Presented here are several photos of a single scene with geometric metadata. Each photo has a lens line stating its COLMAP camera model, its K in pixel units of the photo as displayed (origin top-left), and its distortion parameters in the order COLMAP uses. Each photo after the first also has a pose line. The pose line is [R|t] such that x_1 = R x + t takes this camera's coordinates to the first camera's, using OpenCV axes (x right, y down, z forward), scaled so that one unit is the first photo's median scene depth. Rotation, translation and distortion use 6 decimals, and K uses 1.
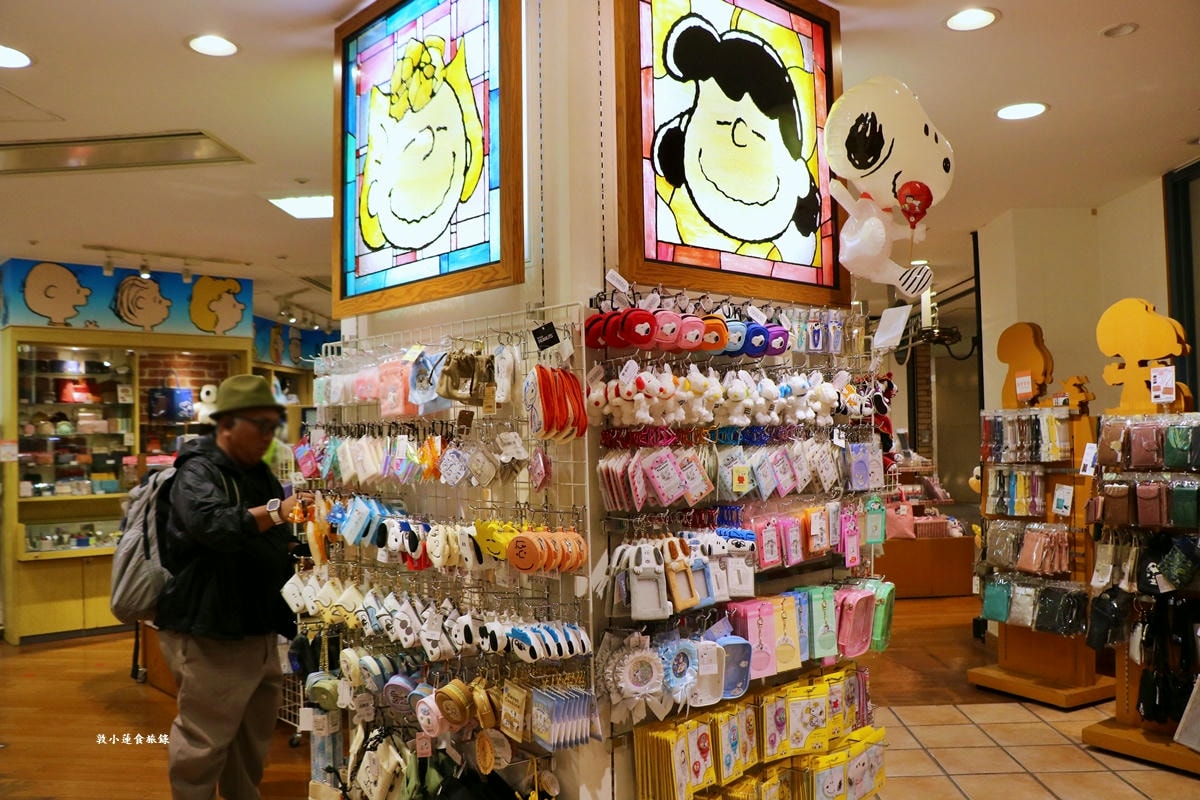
lens RADIAL K [[981.9, 0, 600.0], [0, 981.9, 400.0], [0, 0, 1]] dist [-0.182115, 0.152309]
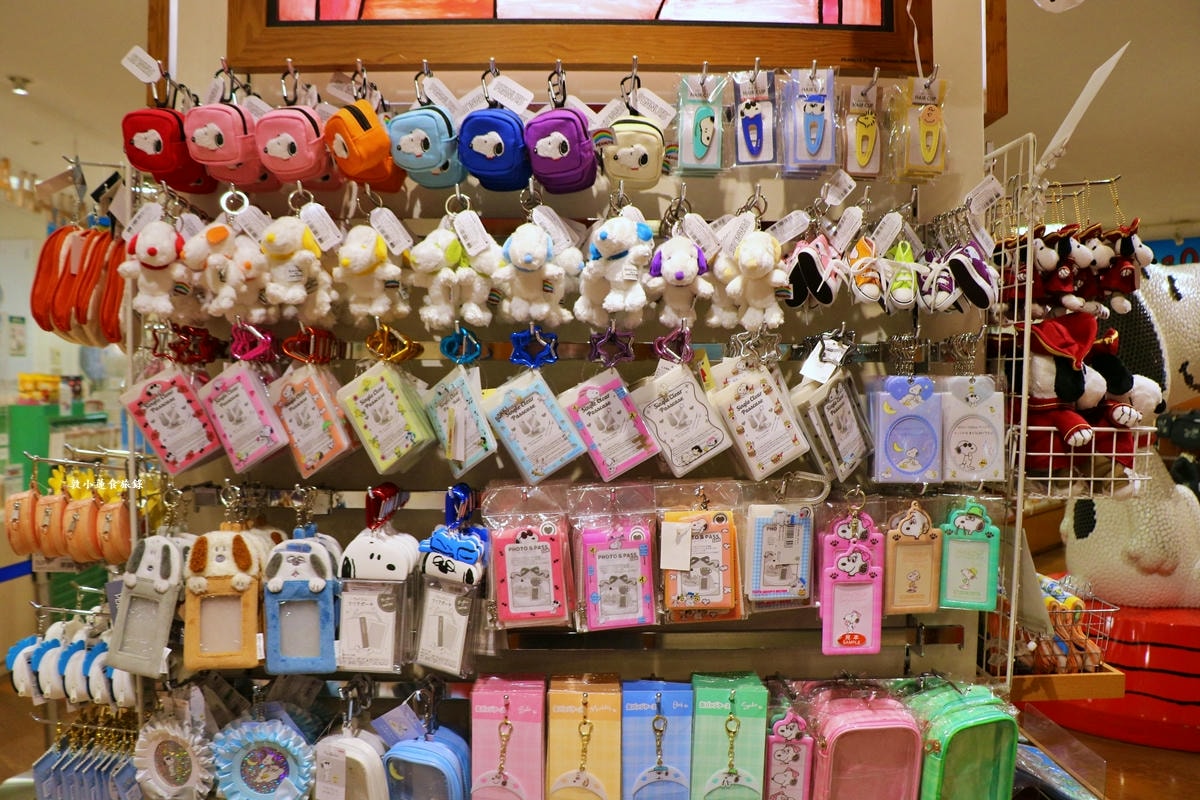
lens RADIAL K [[981.9, 0, 600.0], [0, 981.9, 400.0], [0, 0, 1]] dist [-0.182115, 0.152309]
pose [[0.754310, 0.037248, -0.655461, 0.504677], [0.000375, 0.998365, 0.057166, 0.035285], [0.656519, -0.043366, 0.753062, 0.664974]]
